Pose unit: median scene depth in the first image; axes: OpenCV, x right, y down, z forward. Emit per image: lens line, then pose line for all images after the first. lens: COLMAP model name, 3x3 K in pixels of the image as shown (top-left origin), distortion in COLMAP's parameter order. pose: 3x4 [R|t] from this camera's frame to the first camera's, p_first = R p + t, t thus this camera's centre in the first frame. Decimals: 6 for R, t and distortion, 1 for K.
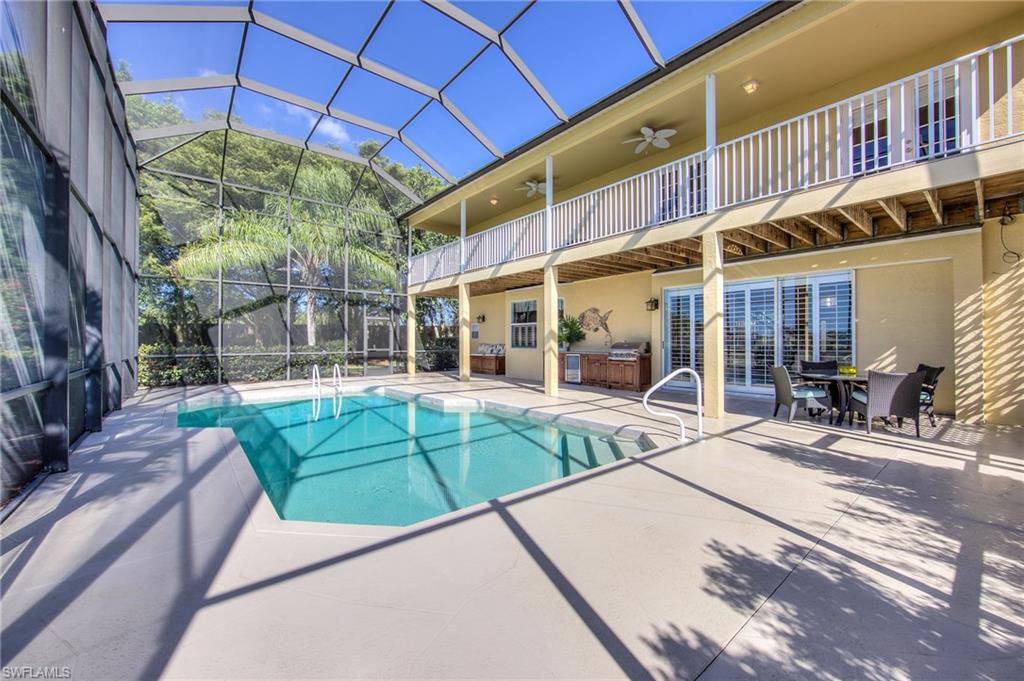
lens RADIAL K [[403.7, 0, 513.3], [0, 403.7, 335.5], [0, 0, 1]] dist [-0.004314, 0.000099]
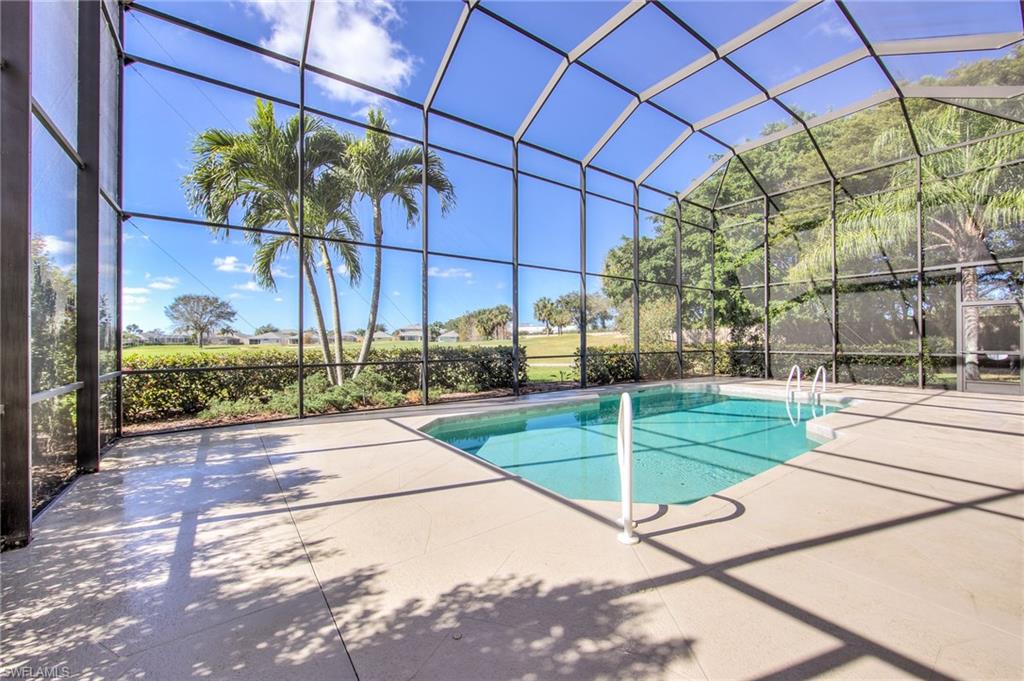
lens RADIAL K [[403.7, 0, 516.1], [0, 403.7, 342.4], [0, 0, 1]] dist [-0.004314, 0.000099]
pose [[-0.055943, -0.013236, -0.998346, 1.975727], [0.003547, 0.999903, -0.013455, 0.043813], [0.998428, -0.004294, -0.055891, 1.769060]]
